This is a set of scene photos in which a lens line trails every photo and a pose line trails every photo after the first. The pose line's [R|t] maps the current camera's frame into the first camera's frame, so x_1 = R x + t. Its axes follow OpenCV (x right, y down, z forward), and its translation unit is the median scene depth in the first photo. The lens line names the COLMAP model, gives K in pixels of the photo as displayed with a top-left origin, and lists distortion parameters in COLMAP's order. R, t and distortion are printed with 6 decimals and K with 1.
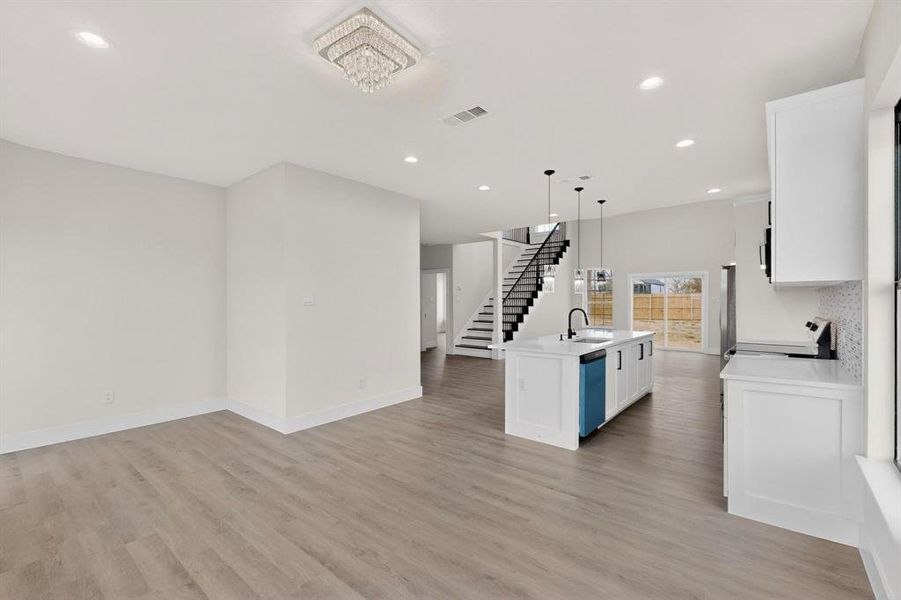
lens RADIAL K [[395.0, 0, 453.9], [0, 395.0, 302.1], [0, 0, 1]] dist [0.000870, -0.000091]
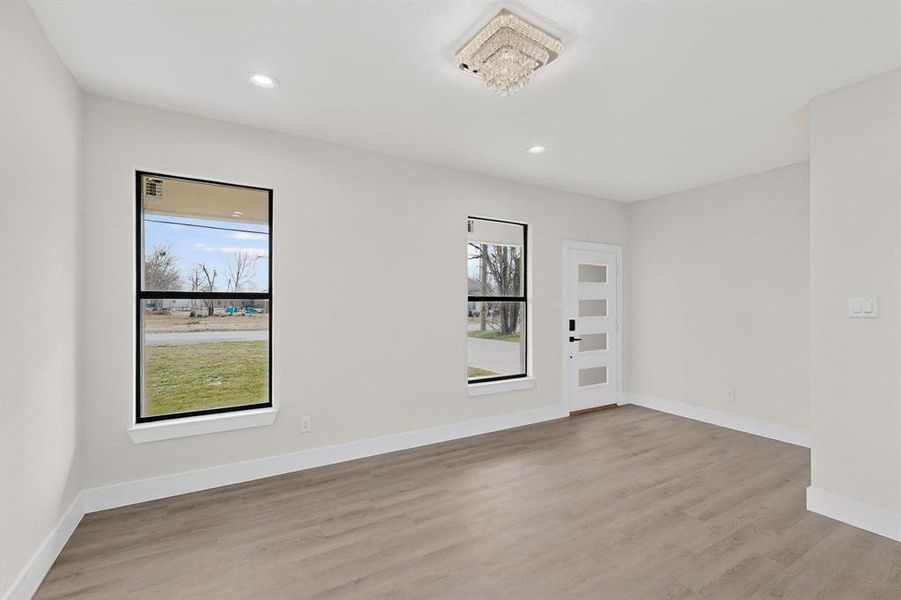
lens RADIAL K [[395.0, 0, 447.4], [0, 395.0, 303.3], [0, 0, 1]] dist [0.000870, -0.000091]
pose [[-0.353538, 0.003483, -0.935414, 0.497081], [-0.008922, 0.999935, 0.007096, -0.012690], [0.935377, 0.010854, -0.353484, 0.812239]]
